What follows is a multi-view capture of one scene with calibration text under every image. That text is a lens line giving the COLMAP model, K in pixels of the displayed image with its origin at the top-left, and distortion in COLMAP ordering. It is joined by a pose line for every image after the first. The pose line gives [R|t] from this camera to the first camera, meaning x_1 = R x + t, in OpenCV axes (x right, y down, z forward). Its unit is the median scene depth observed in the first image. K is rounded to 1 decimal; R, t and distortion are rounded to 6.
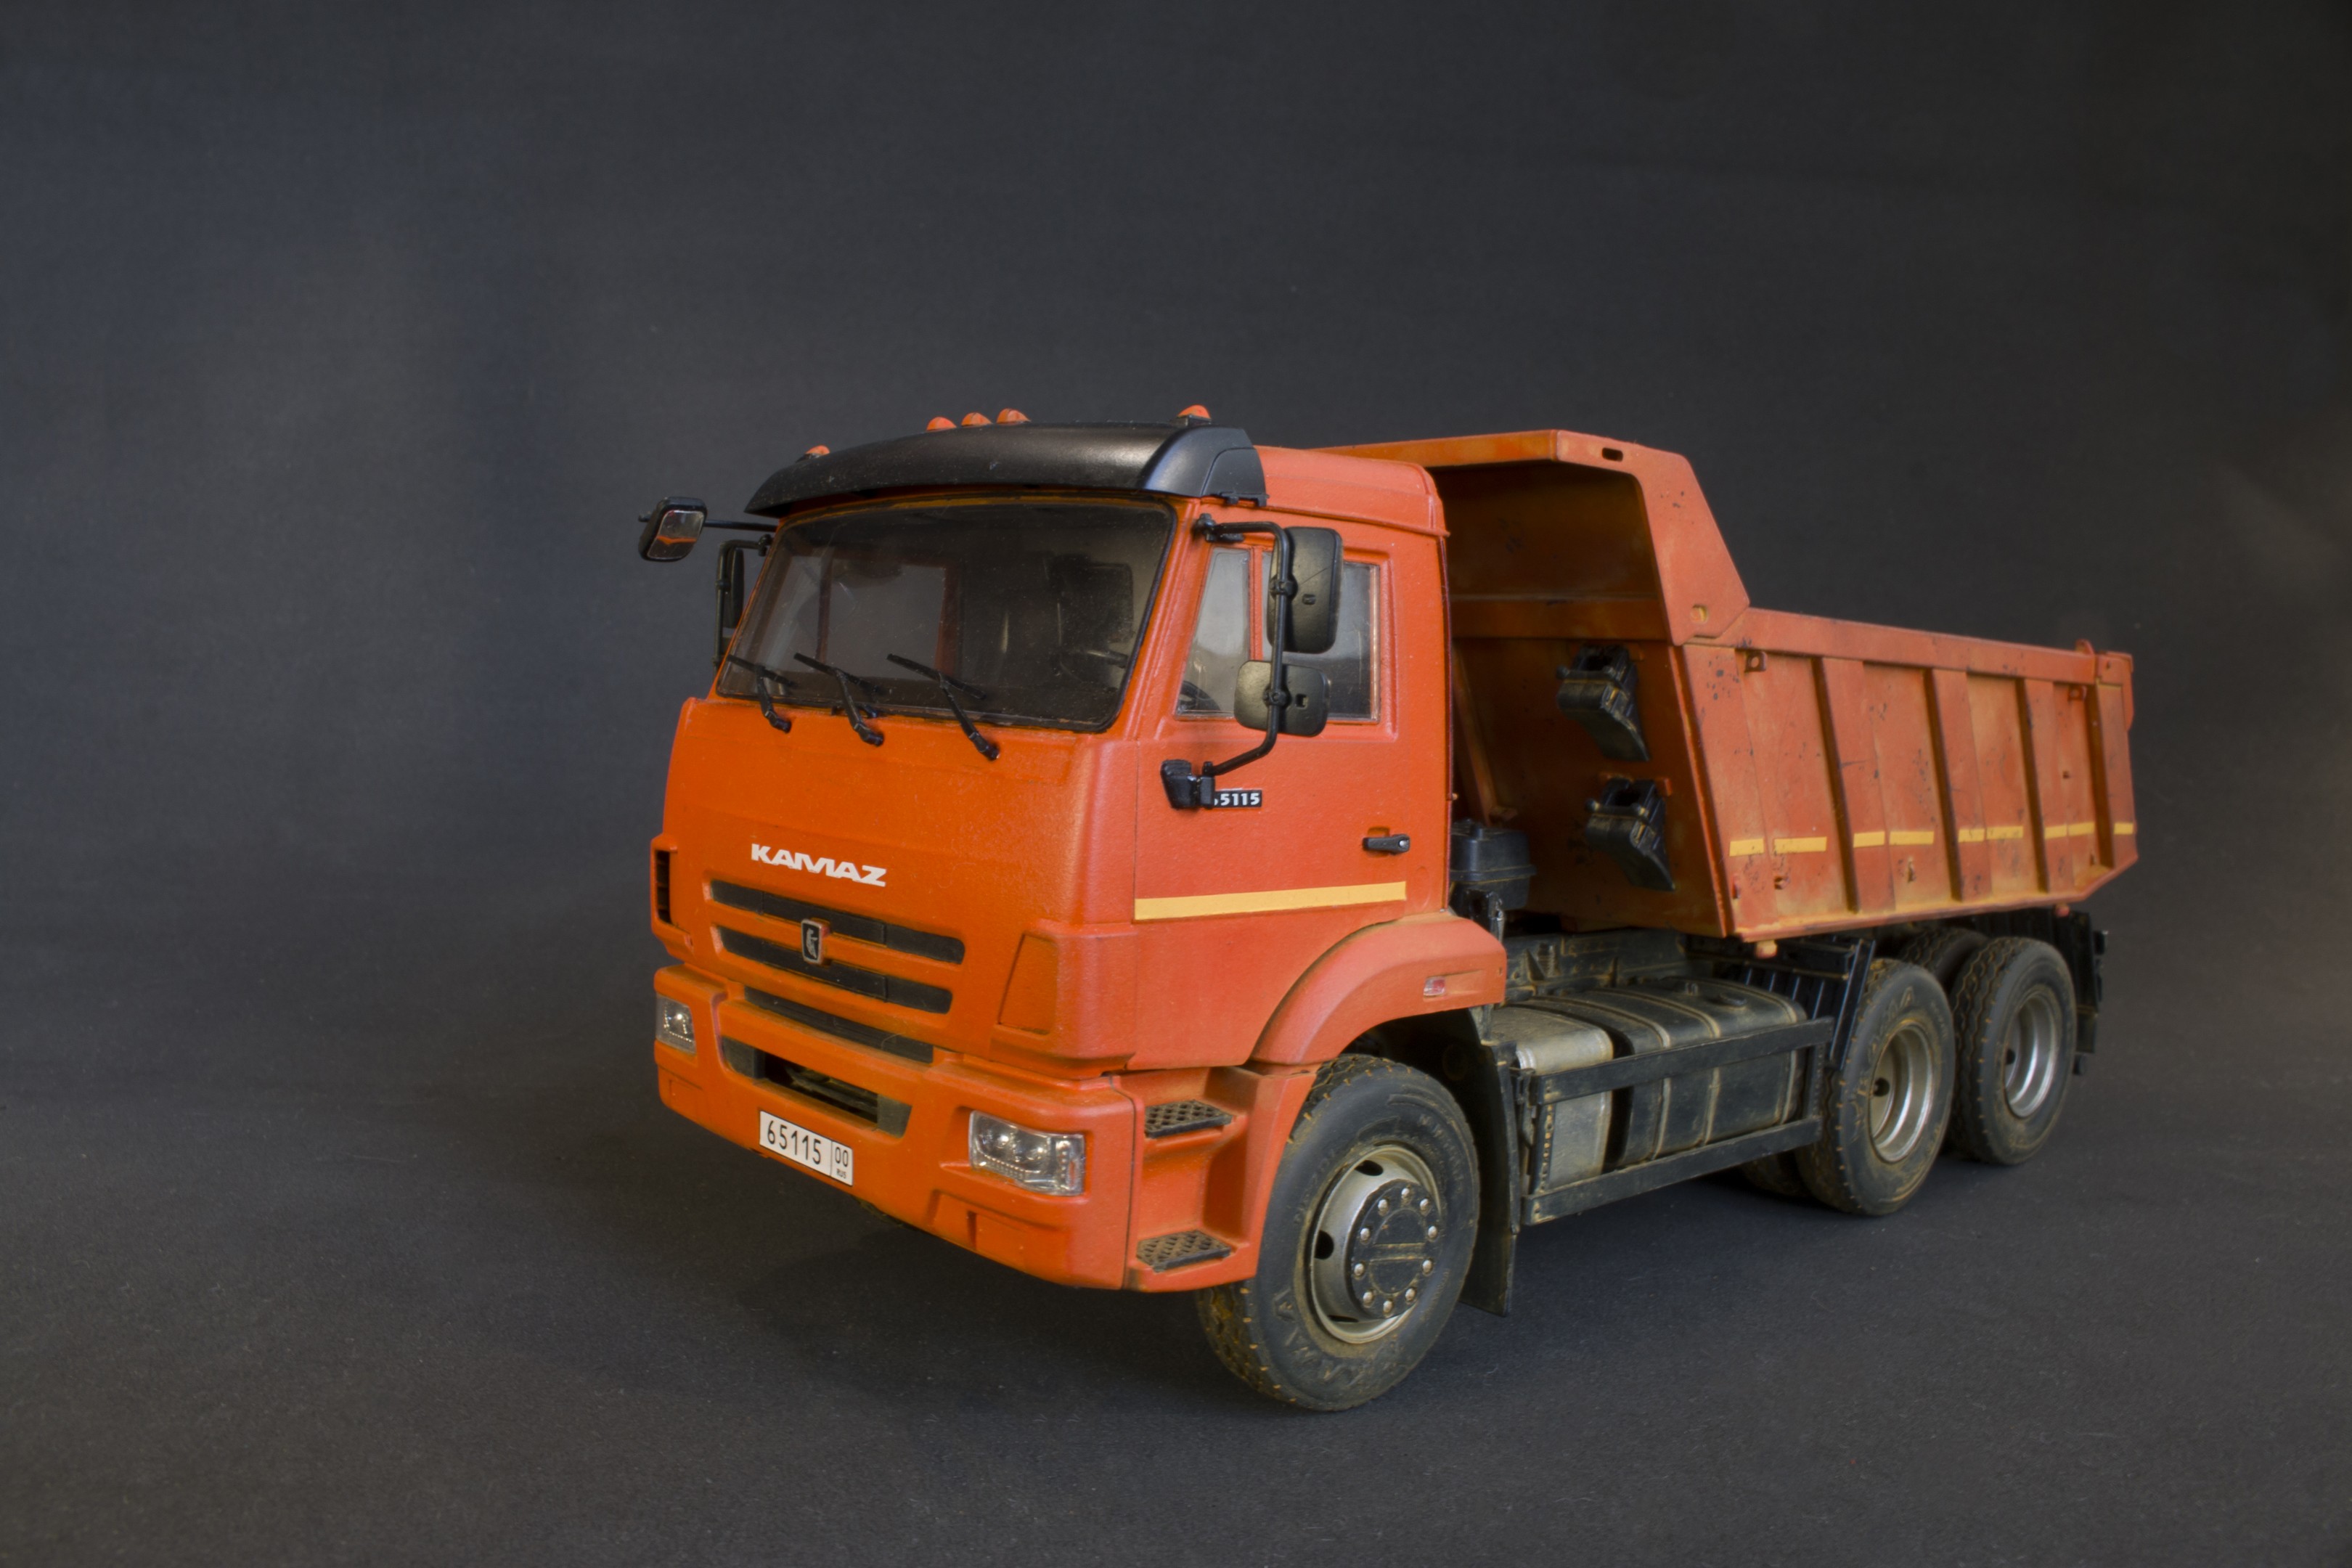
lens RADIAL K [[1865.5, 0, 1176.0], [0, 1865.5, 784.0], [0, 0, 1]] dist [-0.187125, 0.139973]
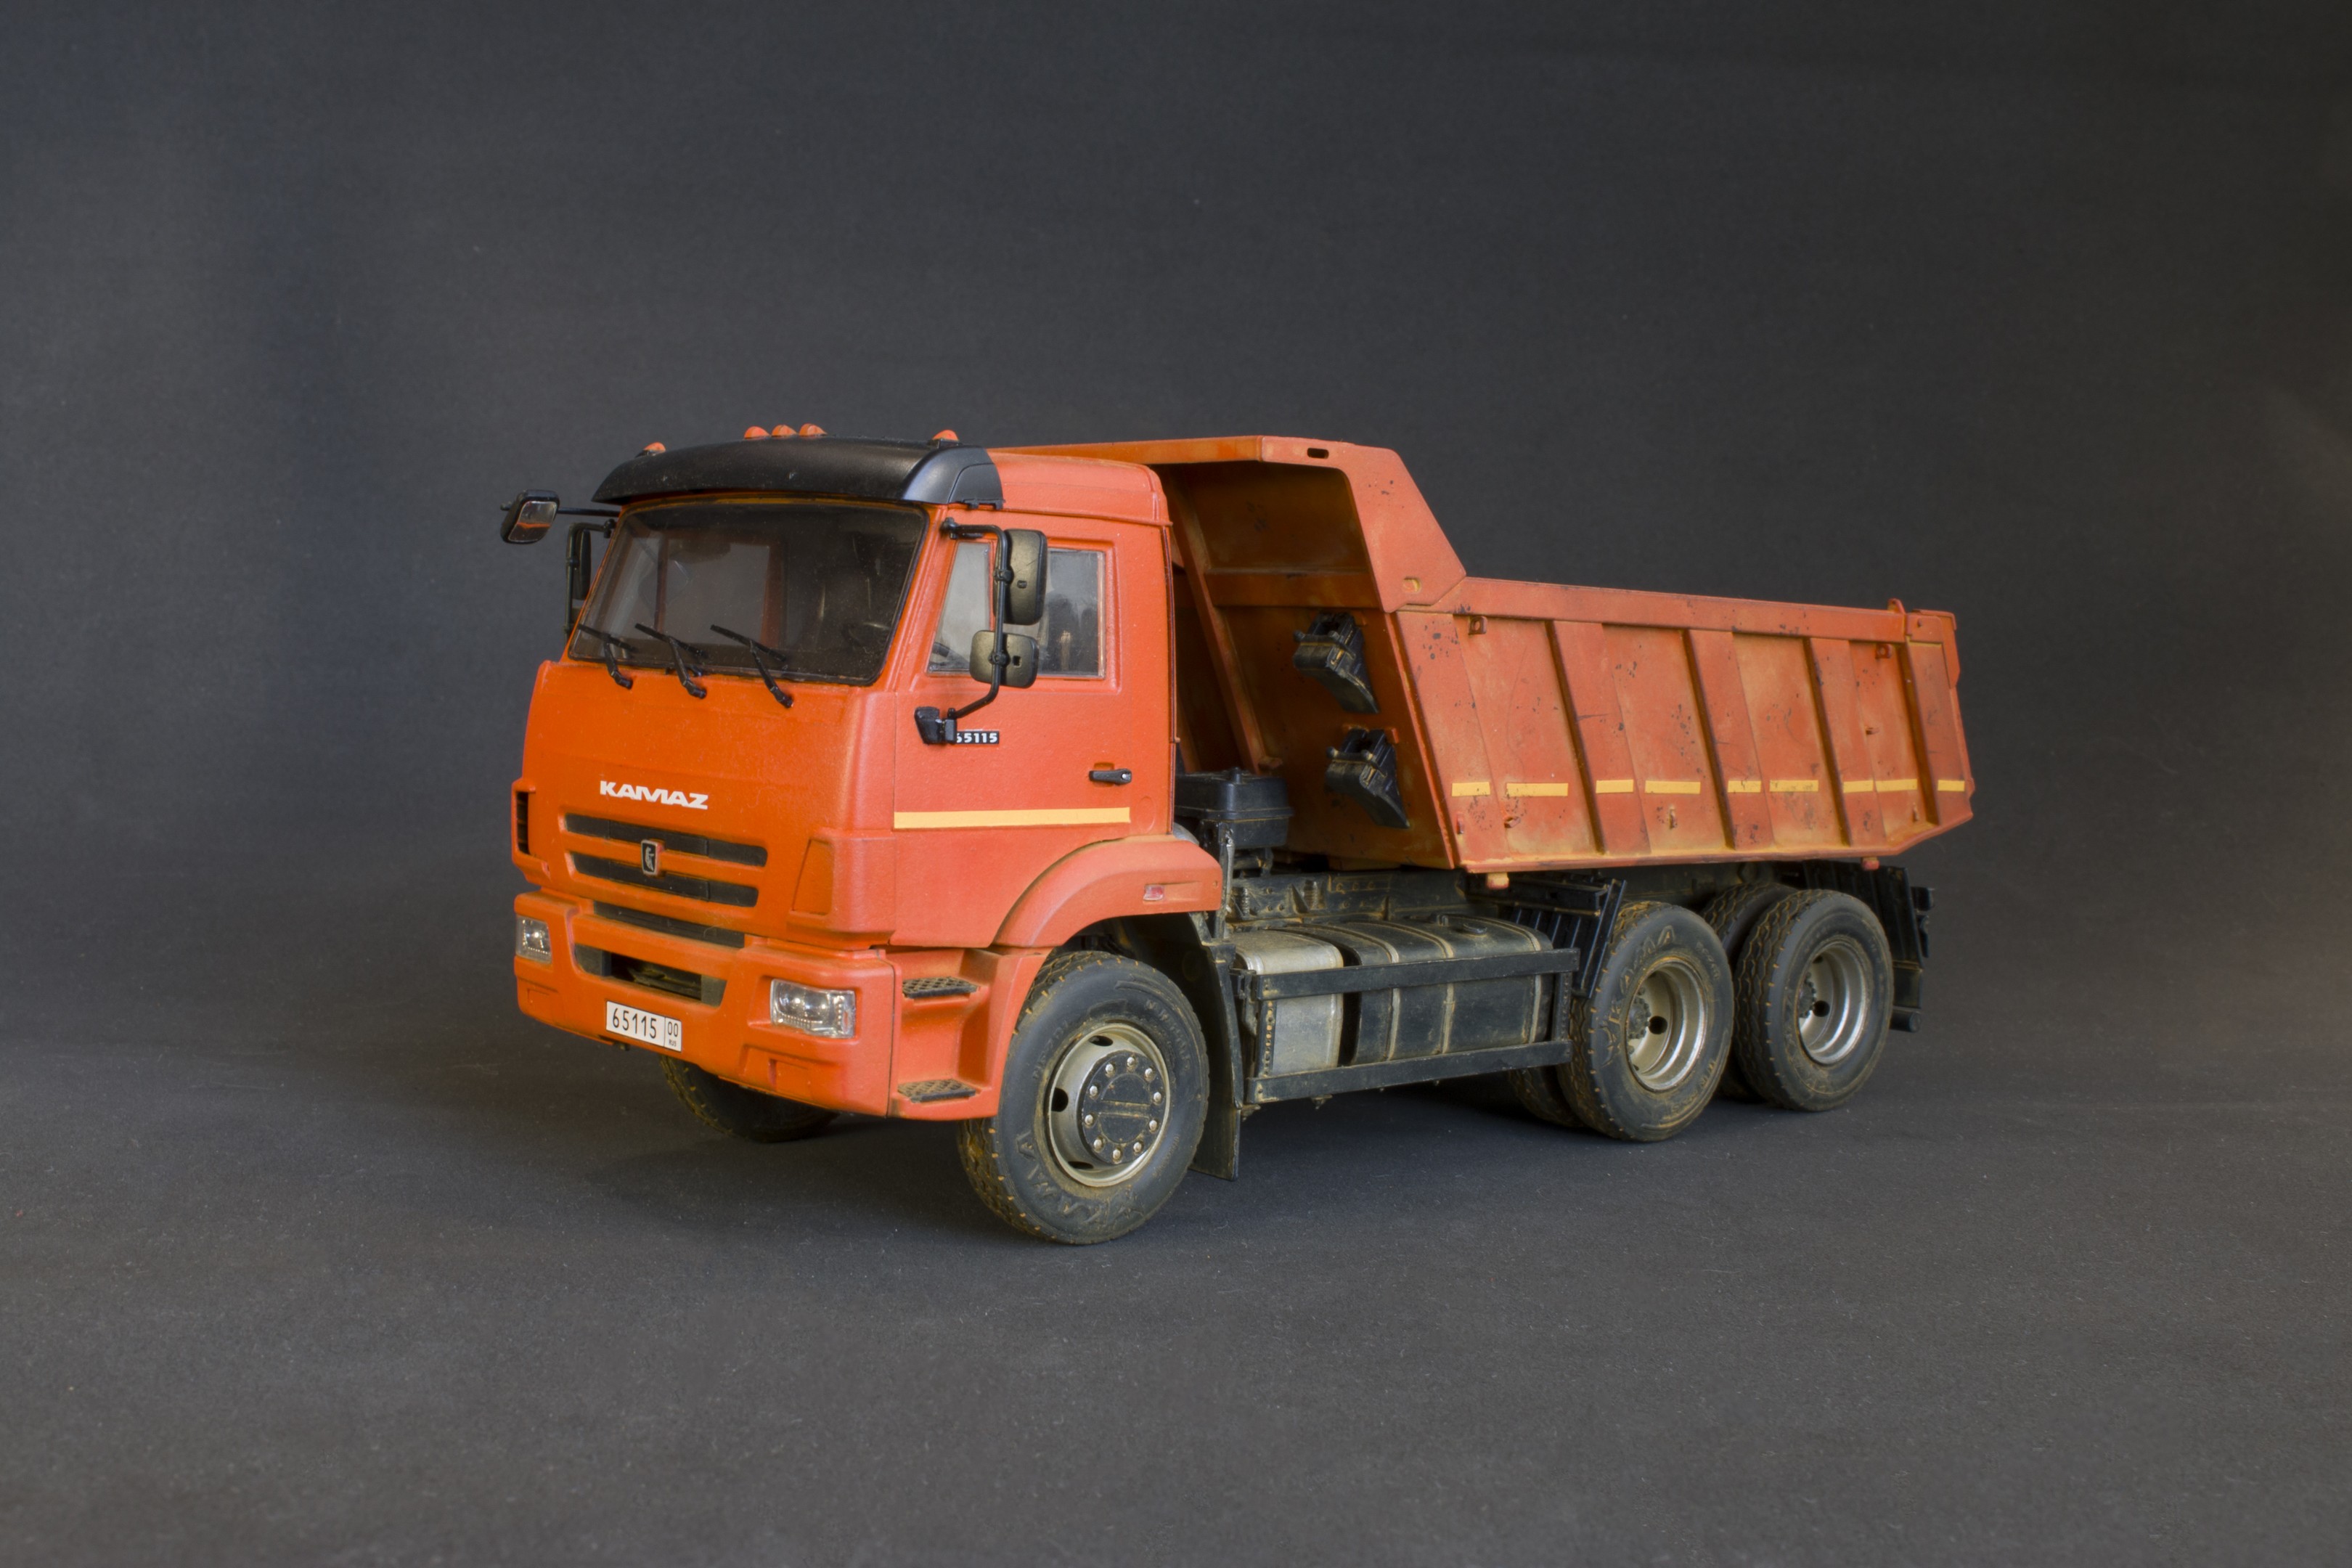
lens RADIAL K [[2571.9, 0, 1176.0], [0, 2571.9, 784.0], [0, 0, 1]] dist [-0.125561, 0.145356]
pose [[0.999994, -0.002967, 0.002038, 0.132510], [0.002966, 0.999995, 0.000595, 0.031525], [-0.002040, -0.000589, 0.999998, -0.621149]]
